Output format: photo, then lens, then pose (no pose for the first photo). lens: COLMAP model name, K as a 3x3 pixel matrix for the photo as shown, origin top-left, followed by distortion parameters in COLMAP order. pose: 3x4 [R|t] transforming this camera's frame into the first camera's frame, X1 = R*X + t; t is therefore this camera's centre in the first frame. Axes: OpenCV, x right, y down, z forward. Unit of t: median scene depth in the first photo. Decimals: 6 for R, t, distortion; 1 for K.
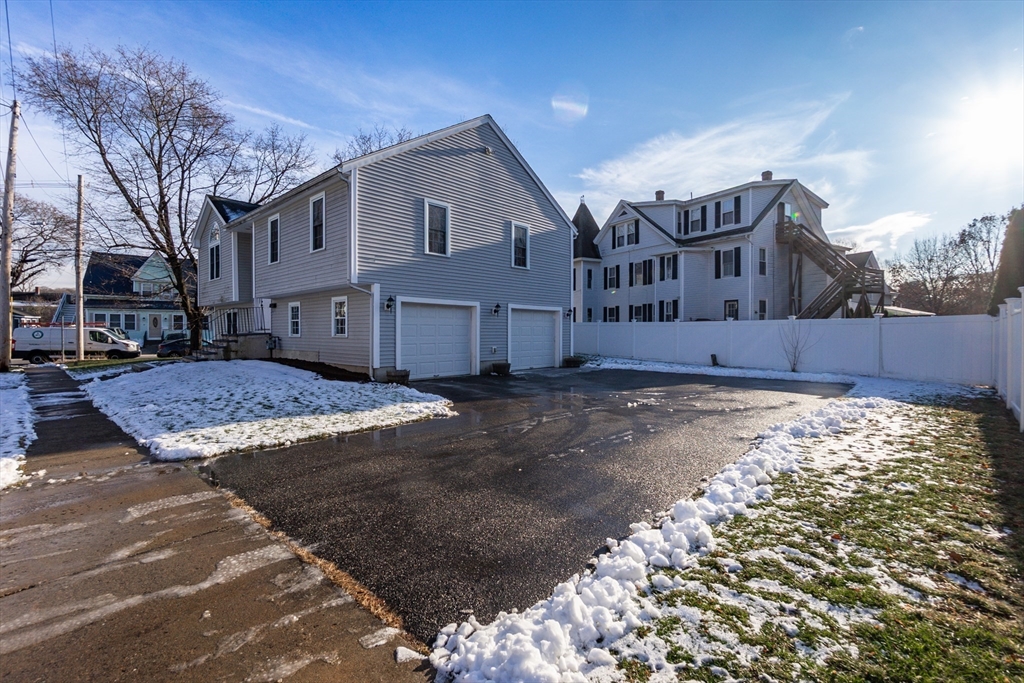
lens RADIAL K [[455.7, 0, 512.0], [0, 455.7, 341.5], [0, 0, 1]] dist [-0.063247, 0.023229]
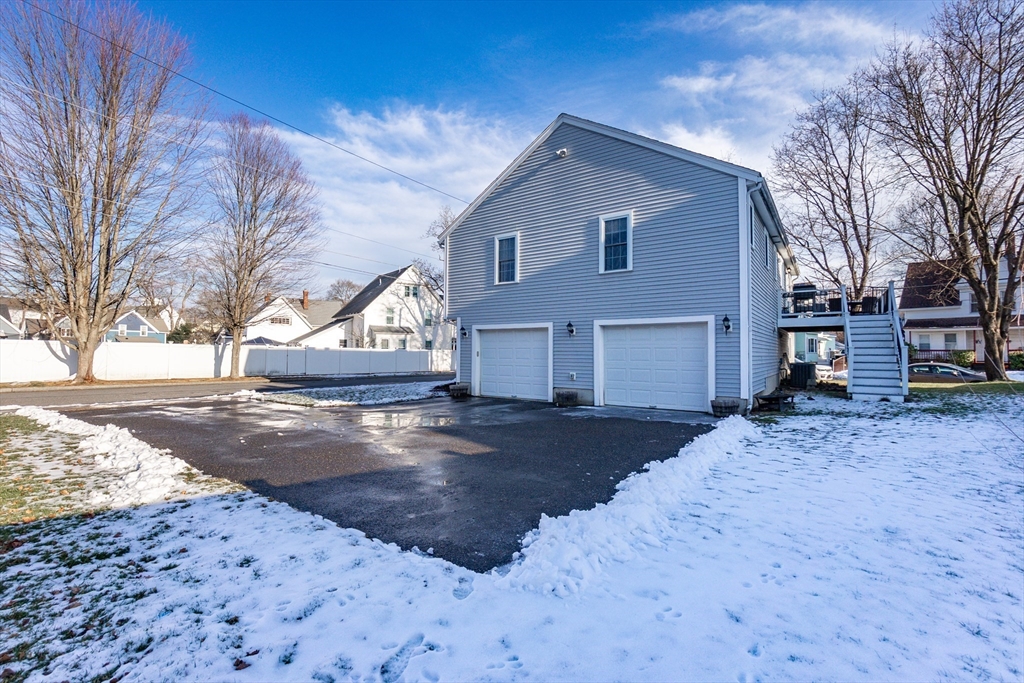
lens RADIAL K [[455.7, 0, 512.0], [0, 455.7, 341.5], [0, 0, 1]] dist [-0.063247, 0.023229]
pose [[0.131169, -0.032553, -0.990825, 0.859137], [-0.027188, 0.998967, -0.036419, -0.013475], [0.990987, 0.031716, 0.130149, 0.837154]]
